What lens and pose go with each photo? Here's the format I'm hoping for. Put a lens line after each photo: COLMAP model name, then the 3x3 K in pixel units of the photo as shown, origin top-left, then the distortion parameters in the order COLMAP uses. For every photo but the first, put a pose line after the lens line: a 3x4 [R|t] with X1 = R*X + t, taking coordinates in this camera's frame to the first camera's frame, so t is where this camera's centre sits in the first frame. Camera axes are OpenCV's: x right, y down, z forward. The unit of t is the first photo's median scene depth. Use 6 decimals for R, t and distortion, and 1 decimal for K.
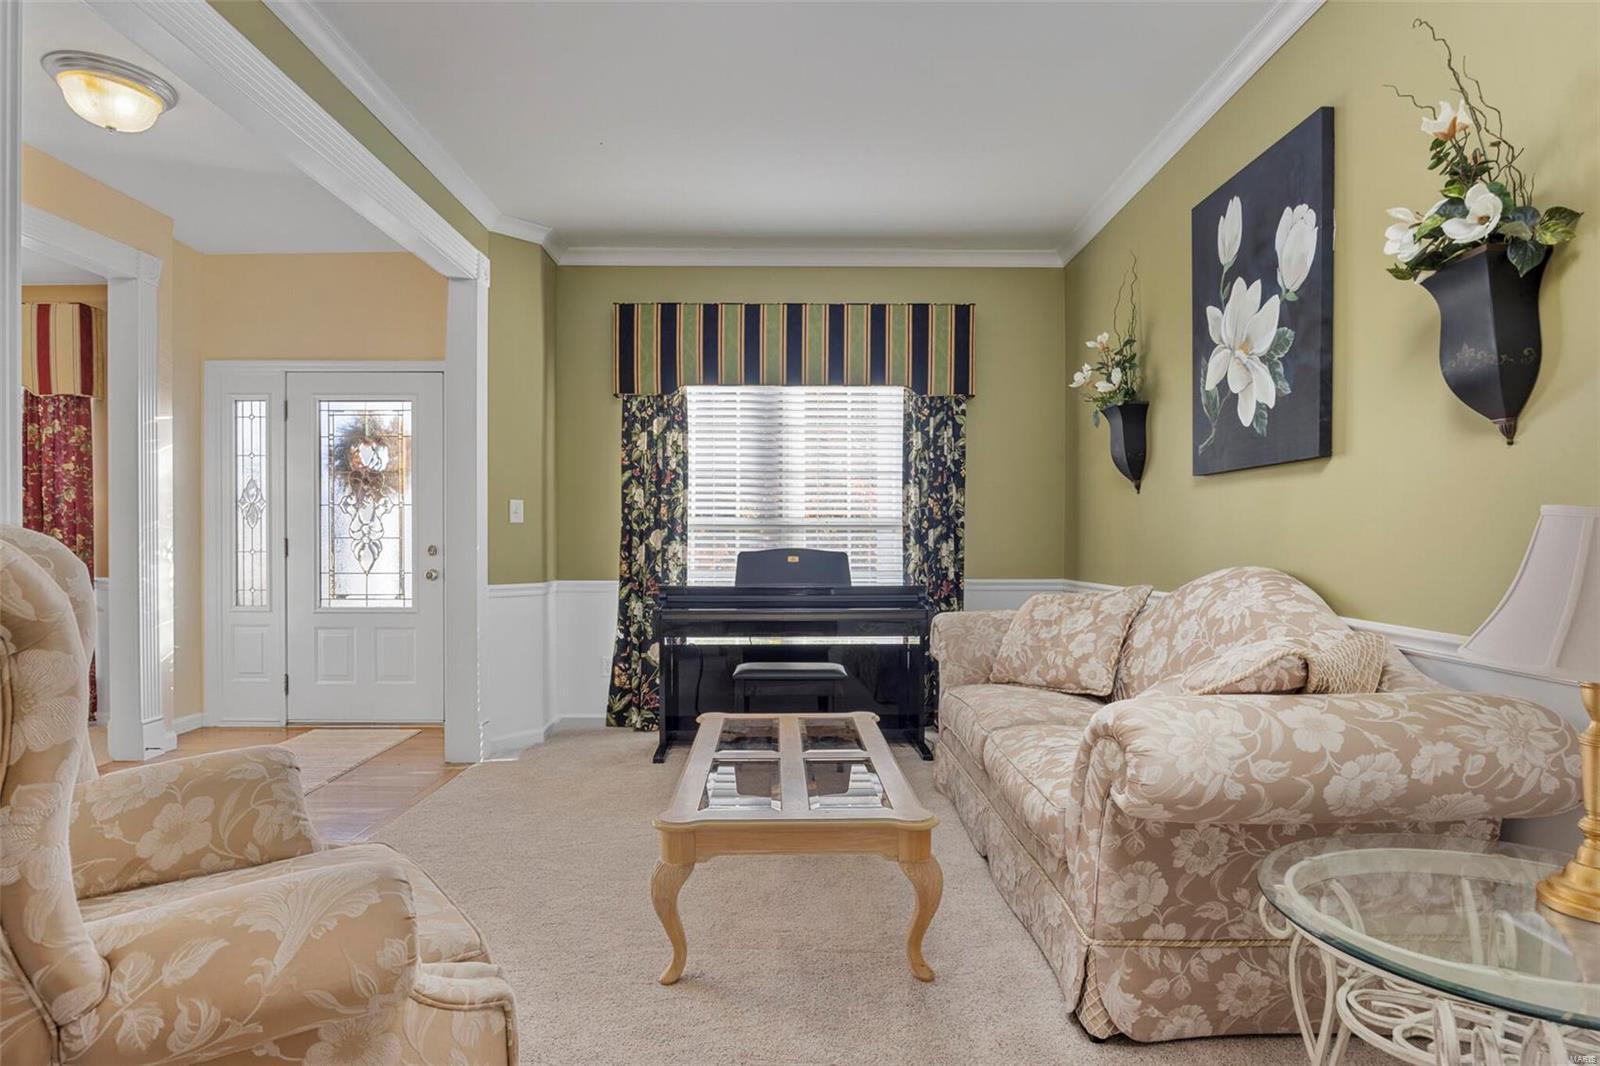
lens RADIAL K [[841.6, 0, 792.1], [0, 841.6, 548.7], [0, 0, 1]] dist [-0.005957, -0.002090]
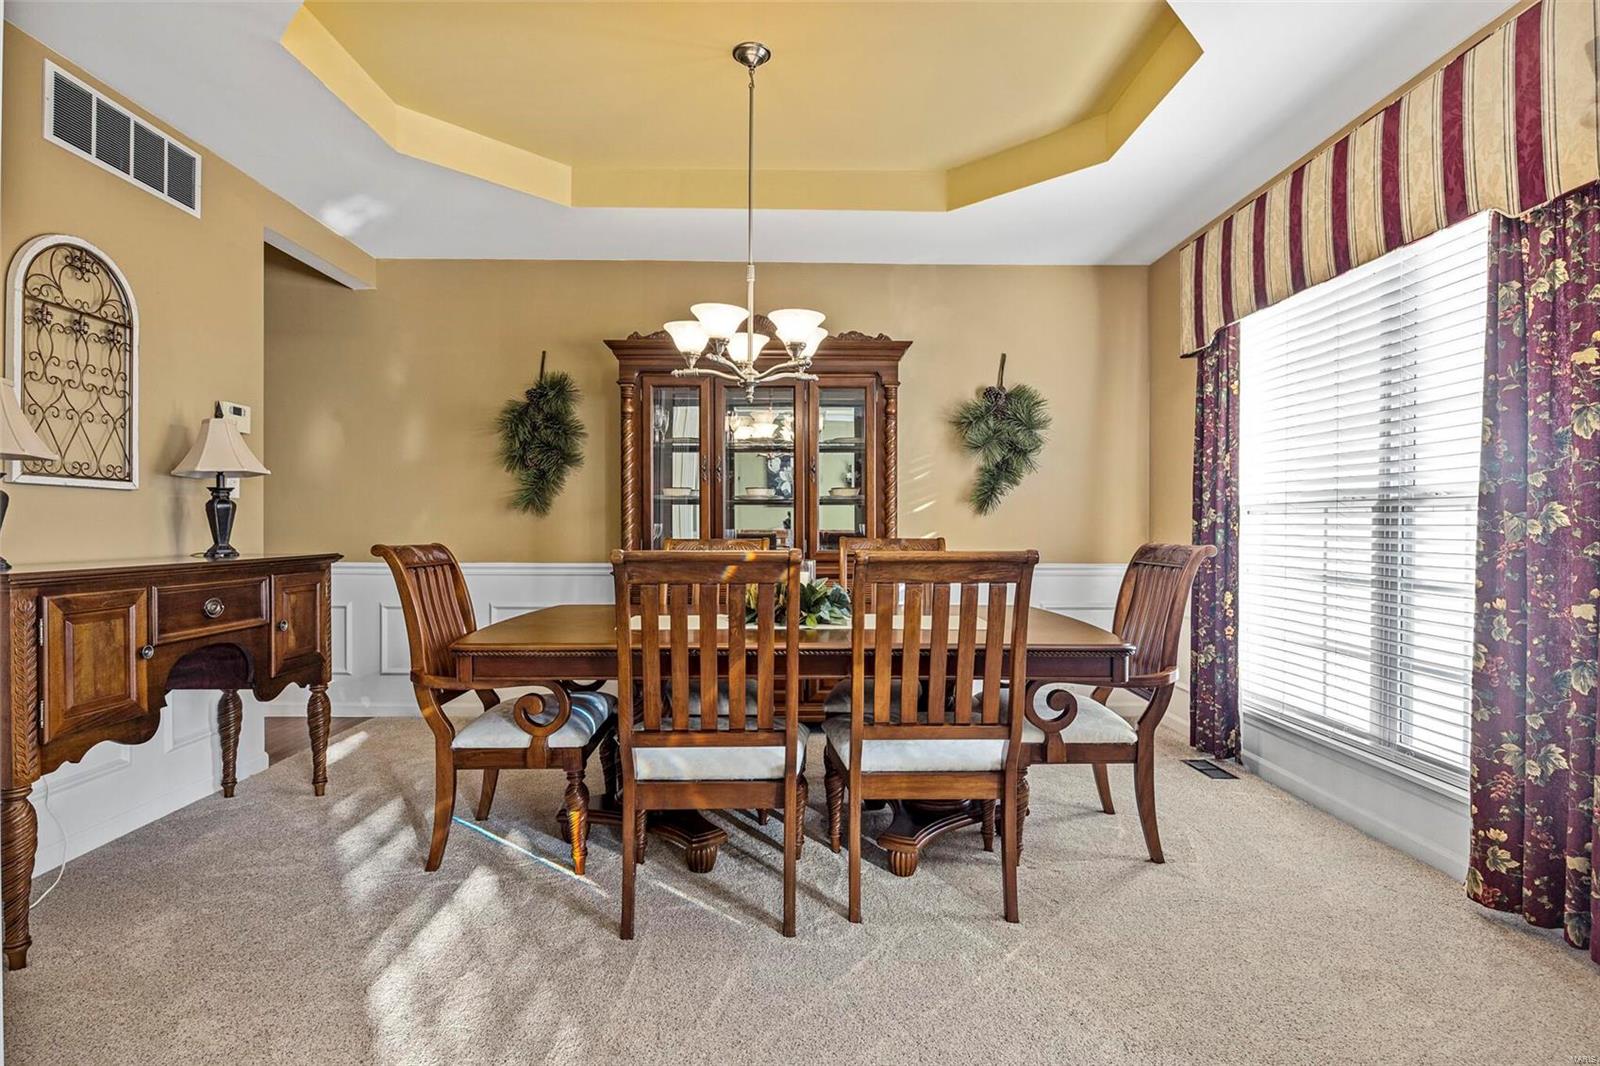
lens RADIAL K [[800.0, 0, 800.7], [0, 800.0, 530.3], [0, 0, 1]] dist [-0.008988, 0.000241]
pose [[0.014300, 0.004591, -0.999887, -0.464731], [-0.006575, 0.999968, 0.004497, -0.009027], [0.999876, 0.006510, 0.014330, 0.593468]]
